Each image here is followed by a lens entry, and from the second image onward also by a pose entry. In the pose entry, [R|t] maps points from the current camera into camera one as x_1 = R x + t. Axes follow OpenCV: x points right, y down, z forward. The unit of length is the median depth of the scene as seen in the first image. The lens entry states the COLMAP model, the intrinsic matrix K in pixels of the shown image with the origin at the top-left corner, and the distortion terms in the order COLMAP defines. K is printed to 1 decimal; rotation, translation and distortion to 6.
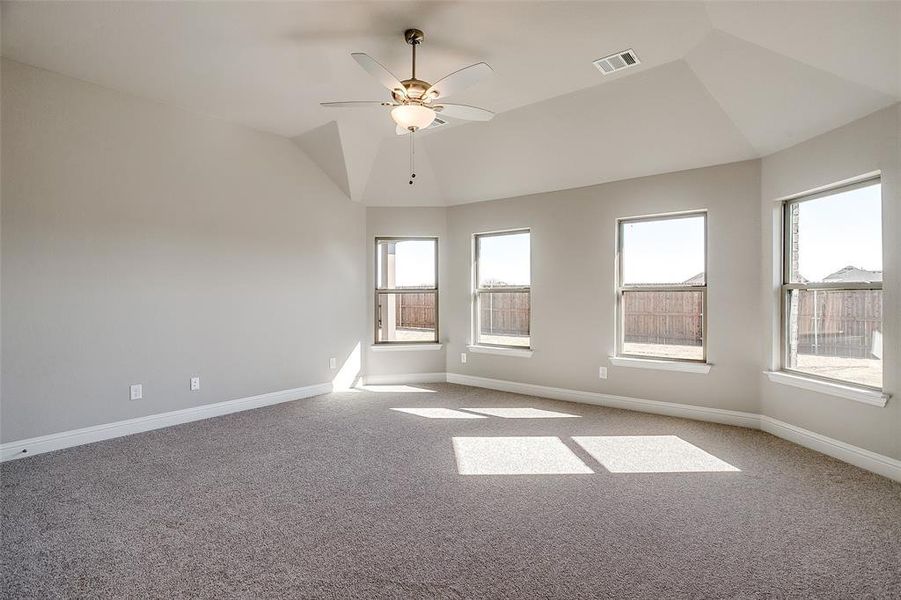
lens RADIAL K [[437.4, 0, 454.1], [0, 437.4, 293.2], [0, 0, 1]] dist [-0.043662, 0.024693]
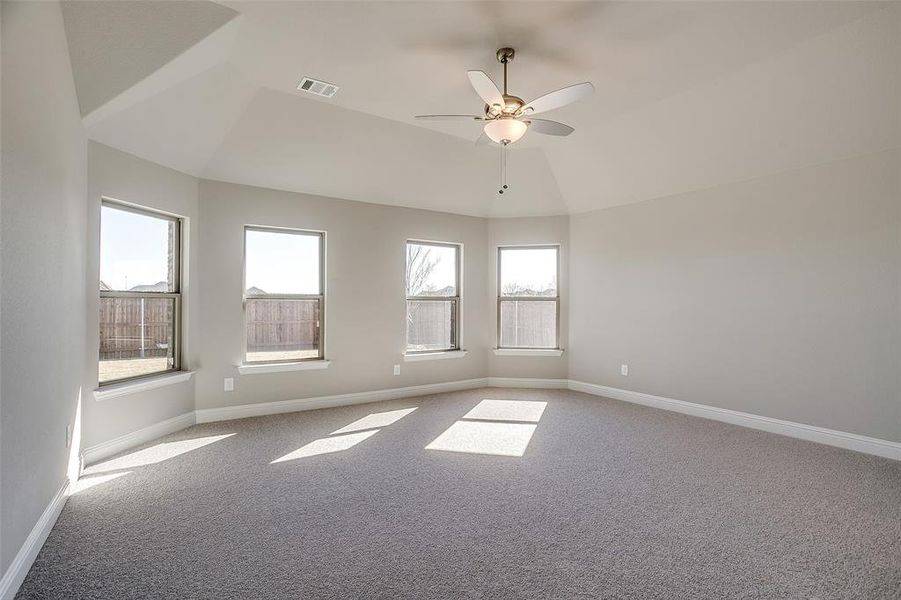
lens RADIAL K [[419.3, 0, 450.5], [0, 419.3, 300.0], [0, 0, 1]] dist [-0.067847, 0.020865]
pose [[0.339242, 0.006550, 0.940676, -0.546007], [-0.006151, 0.999970, -0.004745, 0.000902], [-0.940679, -0.004177, 0.339272, 0.407331]]
